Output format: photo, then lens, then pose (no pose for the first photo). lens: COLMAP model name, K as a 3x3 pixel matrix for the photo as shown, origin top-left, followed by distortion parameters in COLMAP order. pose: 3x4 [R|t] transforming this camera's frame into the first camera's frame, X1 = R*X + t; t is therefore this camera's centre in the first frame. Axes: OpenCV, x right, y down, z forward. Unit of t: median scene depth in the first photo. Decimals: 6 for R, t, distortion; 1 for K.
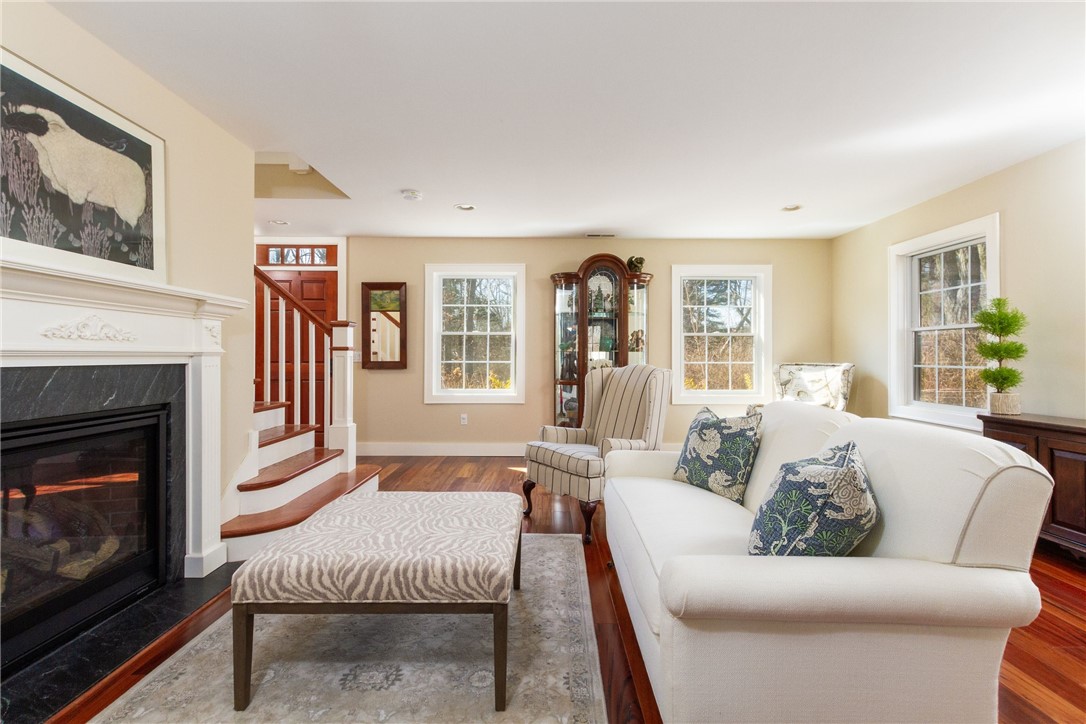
lens RADIAL K [[498.2, 0, 543.9], [0, 498.2, 352.3], [0, 0, 1]] dist [0.000074, -0.000041]
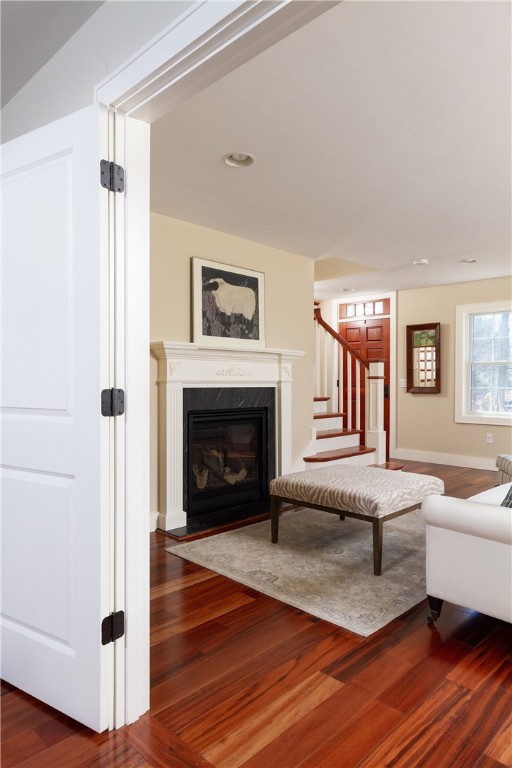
lens RADIAL K [[495.3, 0, 272.1], [0, 495.3, 383.5], [0, 0, 1]] dist [0.000834, -0.000247]
pose [[0.729262, 0.004740, -0.684218, 0.558607], [0.003753, 0.999933, 0.010927, -0.011113], [0.684224, -0.010537, 0.729196, -0.378670]]
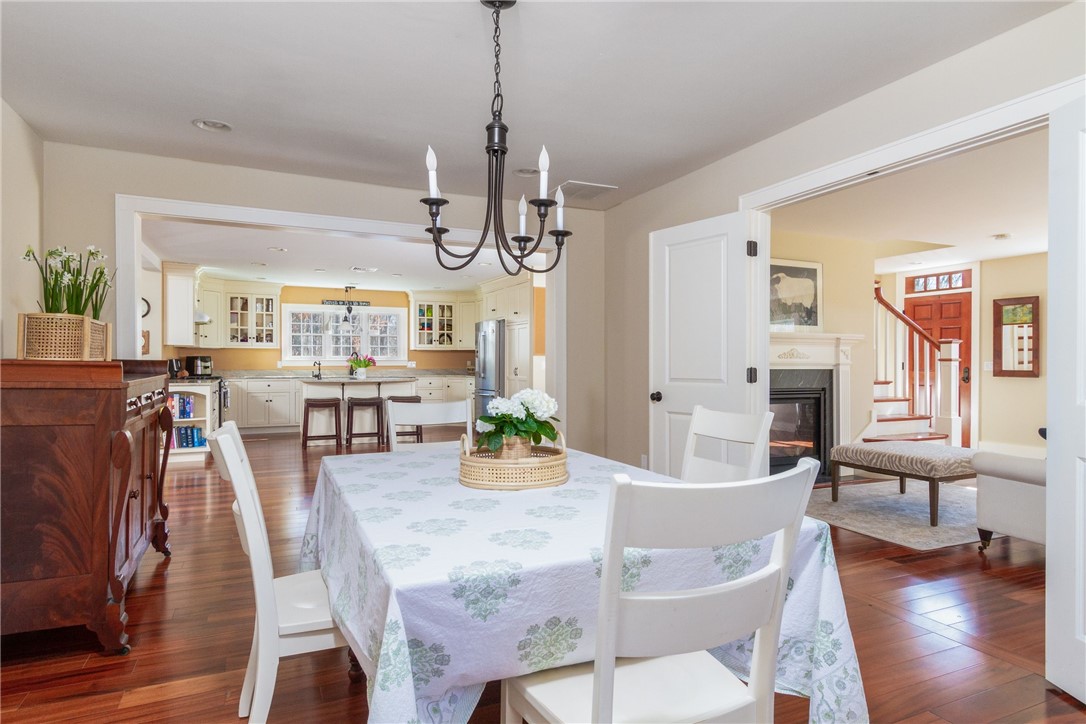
lens RADIAL K [[628.6, 0, 566.5], [0, 628.6, 365.8], [0, 0, 1]] dist [0.000049, 0.040131]
pose [[0.432979, 0.004275, -0.901394, 1.098651], [0.005592, 0.999957, 0.007428, -0.015826], [0.901386, -0.008257, 0.432937, -1.062448]]
